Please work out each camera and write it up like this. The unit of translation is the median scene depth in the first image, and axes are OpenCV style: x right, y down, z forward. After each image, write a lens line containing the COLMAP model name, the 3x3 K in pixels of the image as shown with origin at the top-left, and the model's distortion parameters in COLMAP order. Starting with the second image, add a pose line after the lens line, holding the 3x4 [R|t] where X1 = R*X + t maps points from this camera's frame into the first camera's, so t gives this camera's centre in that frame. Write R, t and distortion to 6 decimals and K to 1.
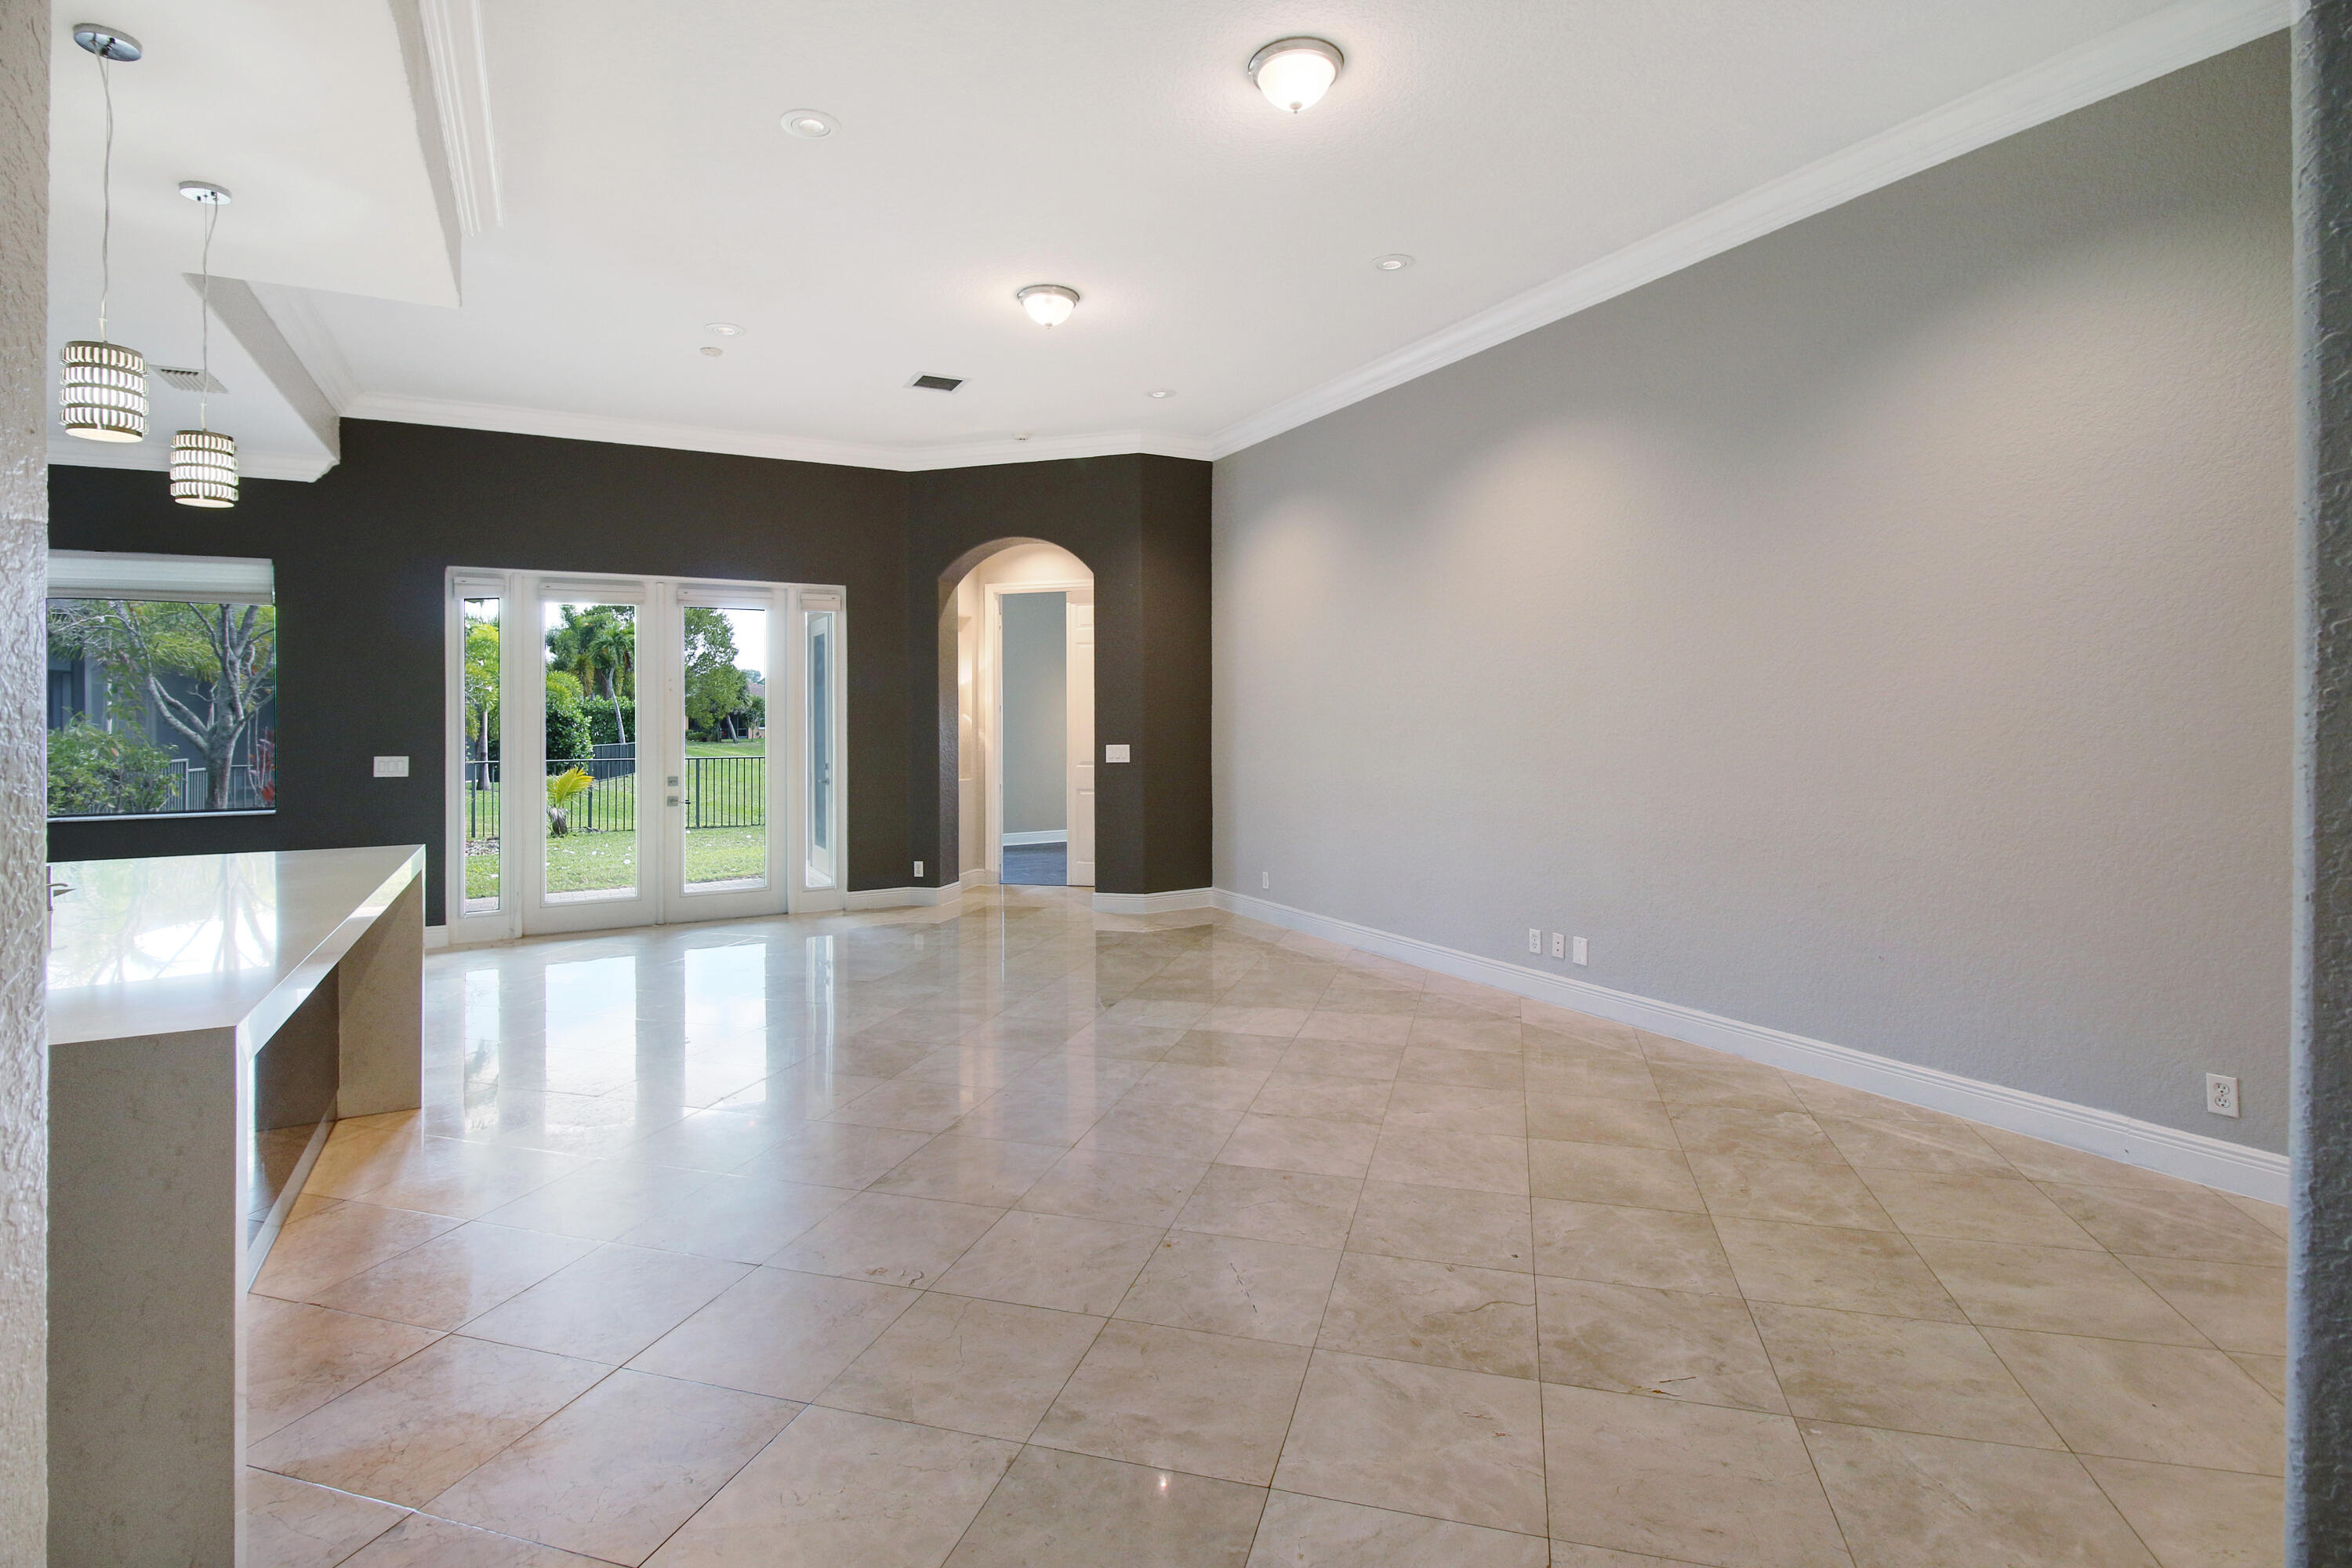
lens RADIAL K [[1137.0, 0, 1183.2], [0, 1137.0, 718.9], [0, 0, 1]] dist [0.009250, -0.009085]
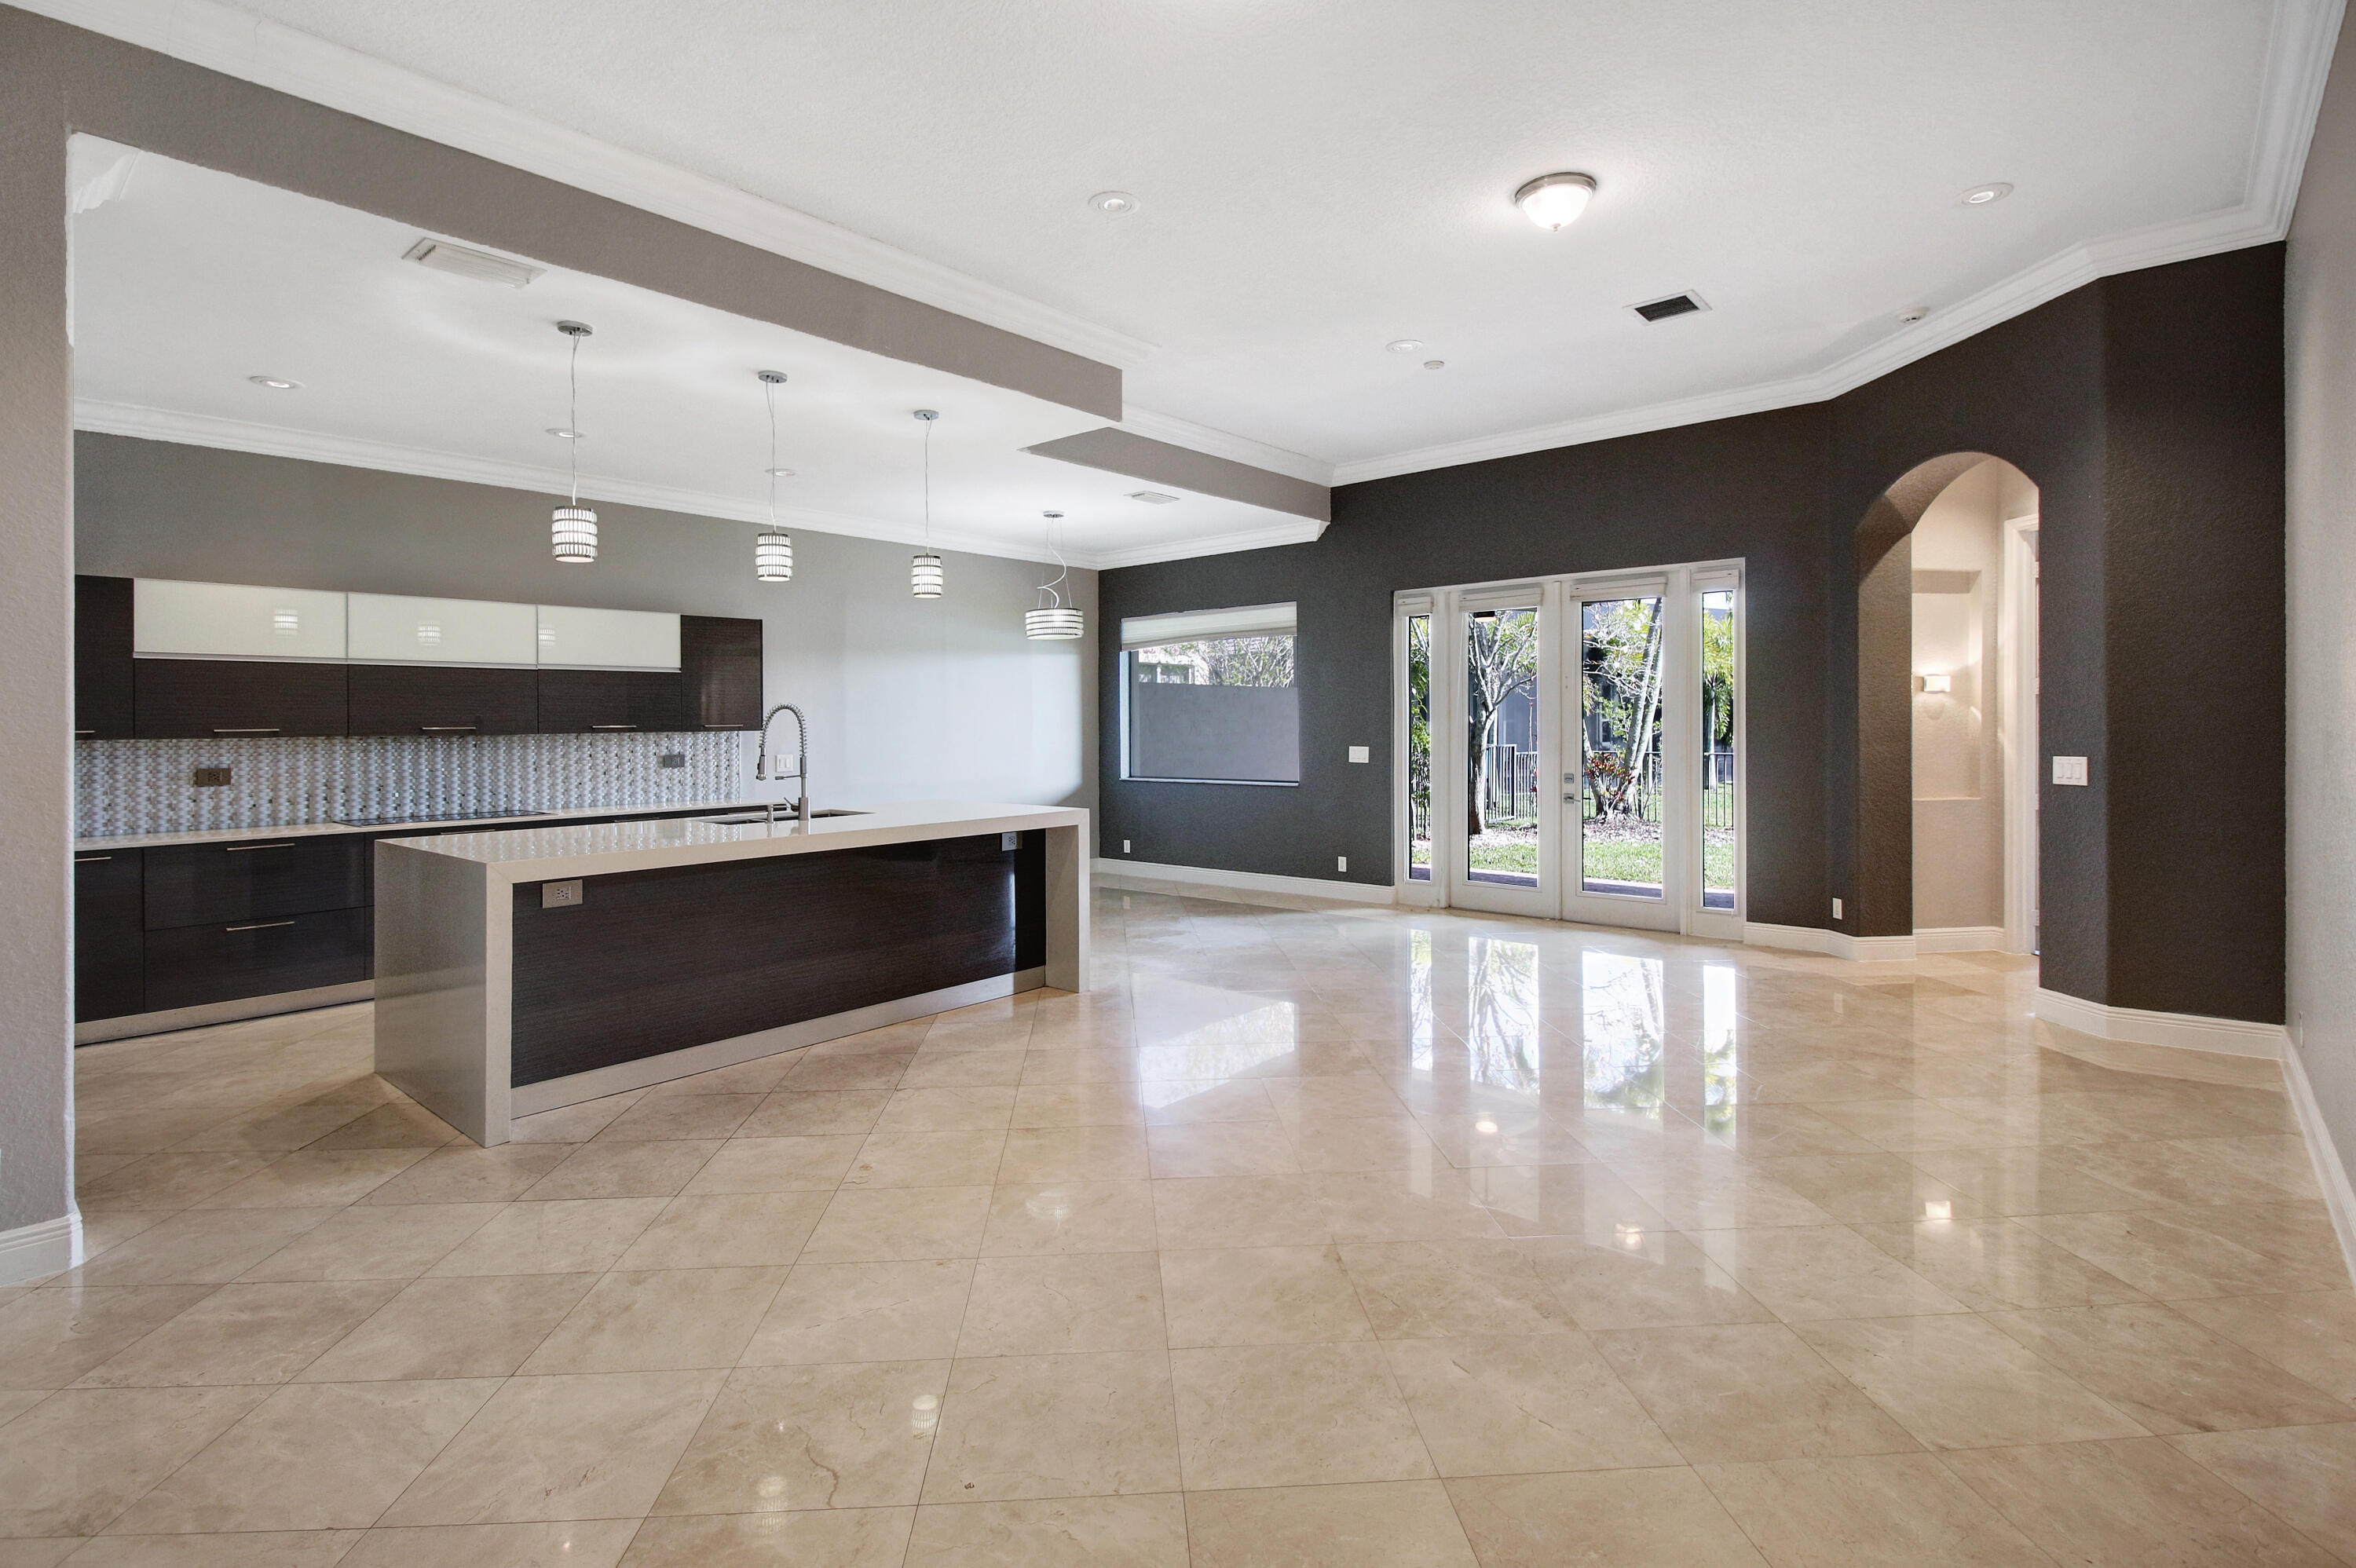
lens RADIAL K [[1138.8, 0, 1158.7], [0, 1138.8, 709.3], [0, 0, 1]] dist [0.009250, -0.009085]
pose [[0.329152, -0.005707, -0.944260, 0.389438], [0.007913, 0.999963, -0.003286, -0.005550], [0.944244, -0.006390, 0.329185, 0.338158]]
